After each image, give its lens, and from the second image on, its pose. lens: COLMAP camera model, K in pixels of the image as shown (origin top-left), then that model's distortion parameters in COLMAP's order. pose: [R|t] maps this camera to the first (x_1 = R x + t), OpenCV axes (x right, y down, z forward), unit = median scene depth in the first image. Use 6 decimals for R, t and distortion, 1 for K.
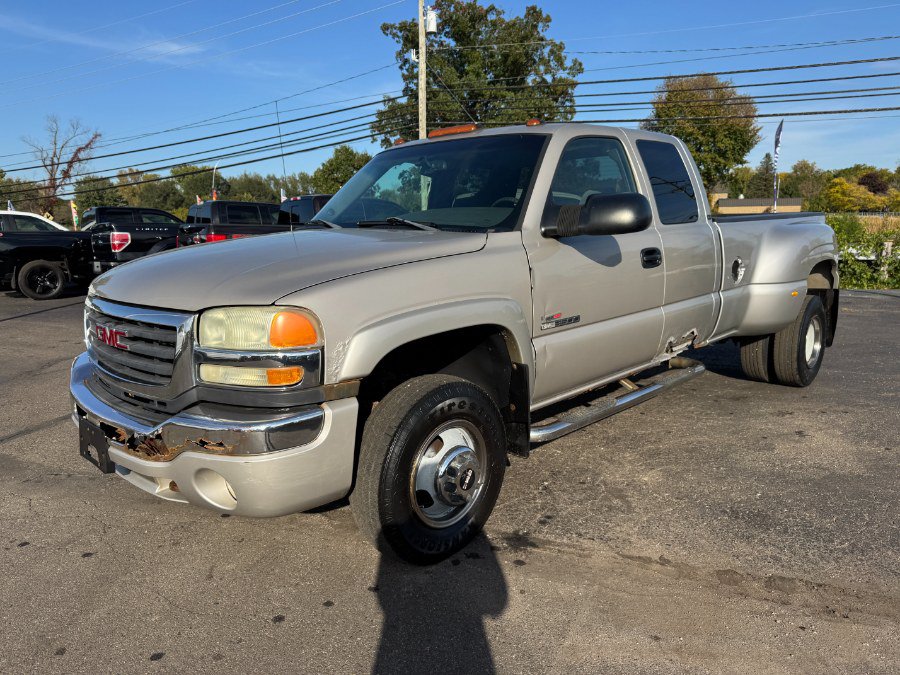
lens RADIAL K [[636.1, 0, 450.0], [0, 636.1, 339.0], [0, 0, 1]] dist [0.009865, -0.019915]
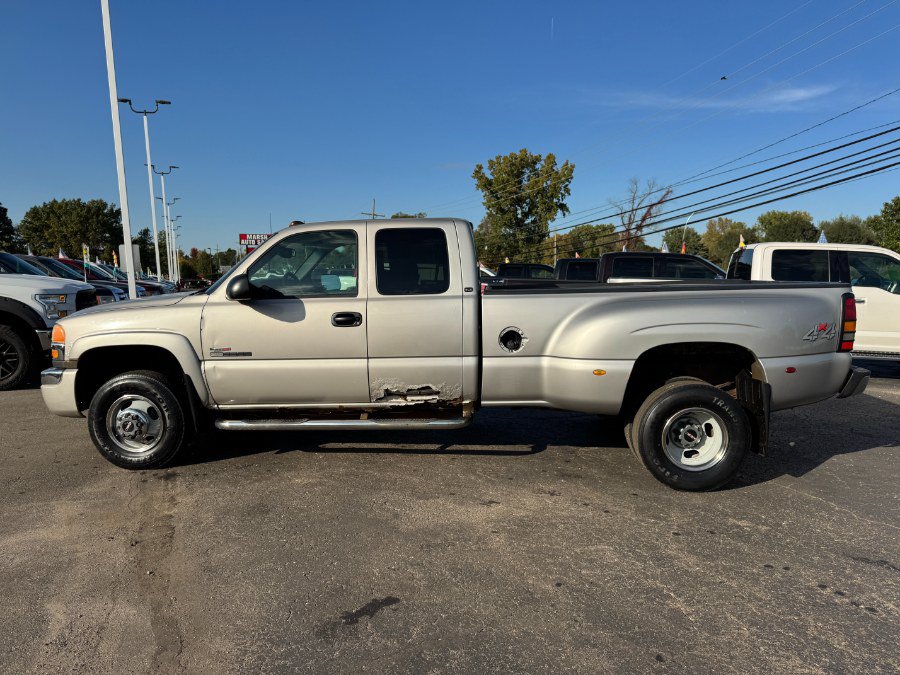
lens RADIAL K [[636.1, 0, 448.1], [0, 636.1, 341.5], [0, 0, 1]] dist [0.009865, -0.019915]
pose [[0.656508, 0.087701, -0.749204, 0.238897], [-0.138254, 0.990383, -0.005215, -0.017325], [0.741541, 0.107004, 0.662319, 0.050002]]
